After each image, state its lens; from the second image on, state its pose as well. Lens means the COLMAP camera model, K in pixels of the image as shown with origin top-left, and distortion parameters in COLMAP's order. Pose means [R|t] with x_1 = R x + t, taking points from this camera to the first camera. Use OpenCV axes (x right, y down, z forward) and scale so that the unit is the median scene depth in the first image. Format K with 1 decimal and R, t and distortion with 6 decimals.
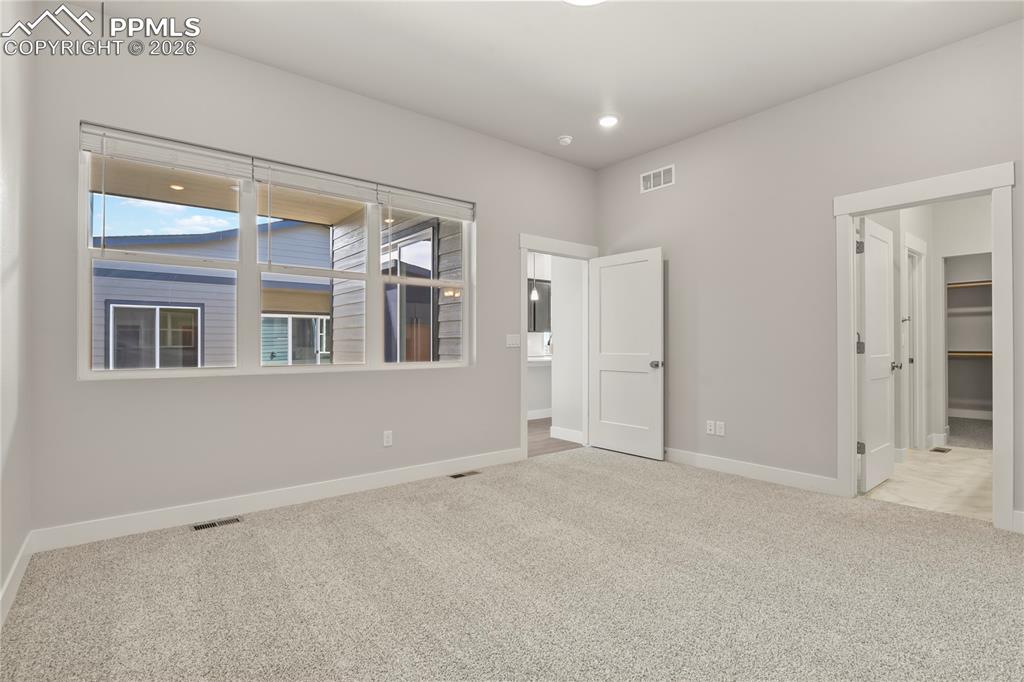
lens RADIAL K [[494.8, 0, 512.0], [0, 494.8, 341.0], [0, 0, 1]] dist [-0.068963, -0.000154]
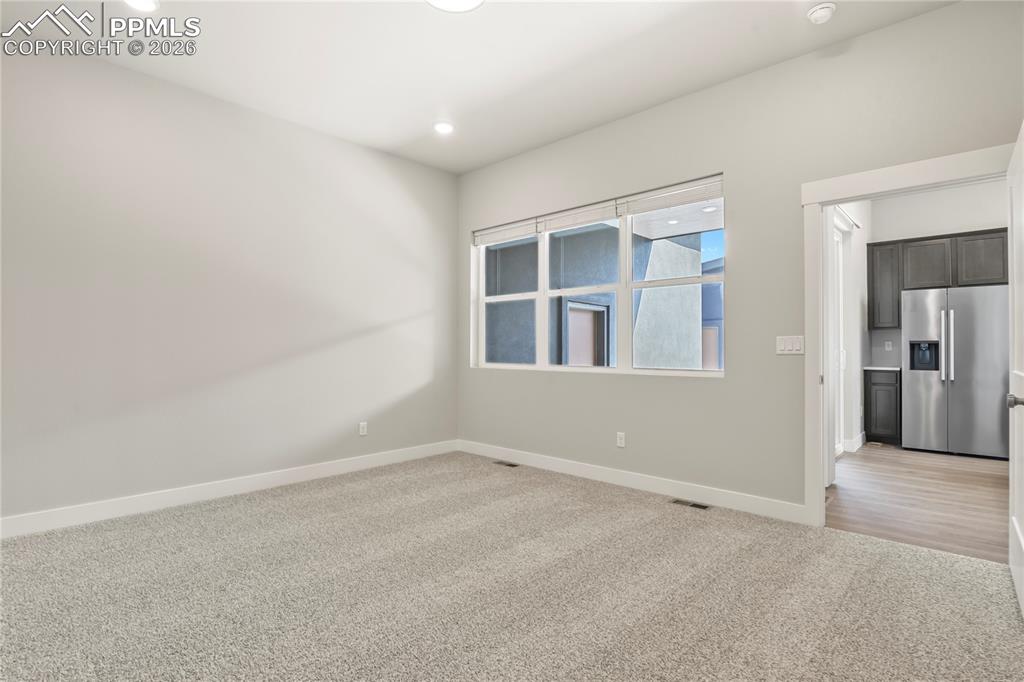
lens RADIAL K [[495.3, 0, 518.9], [0, 495.3, 341.2], [0, 0, 1]] dist [-0.005624, -0.000521]
pose [[0.126561, -0.008113, -0.991926, 0.770955], [0.003372, 0.999964, -0.007749, -0.003501], [0.991953, -0.002365, 0.126584, 0.655750]]
